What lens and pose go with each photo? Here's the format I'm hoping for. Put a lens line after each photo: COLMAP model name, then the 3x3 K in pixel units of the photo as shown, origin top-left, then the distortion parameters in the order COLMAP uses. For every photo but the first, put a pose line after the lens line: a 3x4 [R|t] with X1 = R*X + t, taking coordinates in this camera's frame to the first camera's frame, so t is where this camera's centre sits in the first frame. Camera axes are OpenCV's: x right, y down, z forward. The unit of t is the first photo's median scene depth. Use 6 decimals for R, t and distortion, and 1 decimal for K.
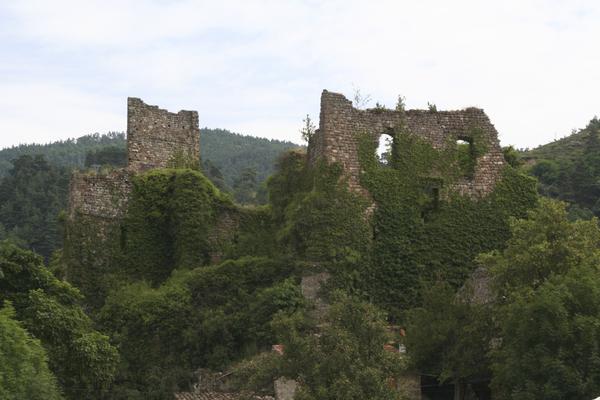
lens RADIAL K [[1513.4, 0, 299.4], [0, 1513.4, 199.6], [0, 0, 1]] dist [0.070128, 0.000000]
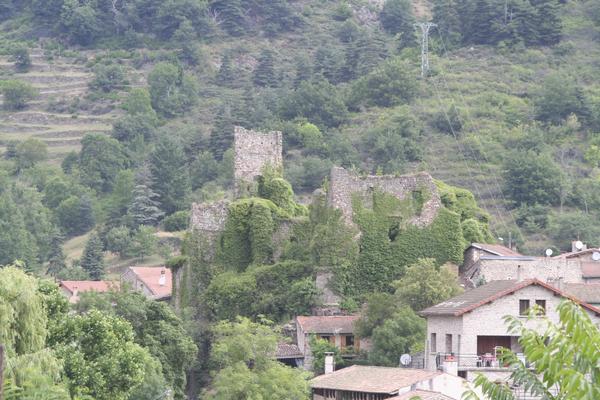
lens RADIAL K [[1513.4, 0, 300.4], [0, 1513.4, 200.3], [0, 0, 1]] dist [0.070128, 0.000000]
pose [[0.994198, 0.008870, -0.107197, 0.167963], [0.002451, 0.994467, 0.105023, -0.218428], [0.107536, -0.104677, 0.988675, -0.735230]]
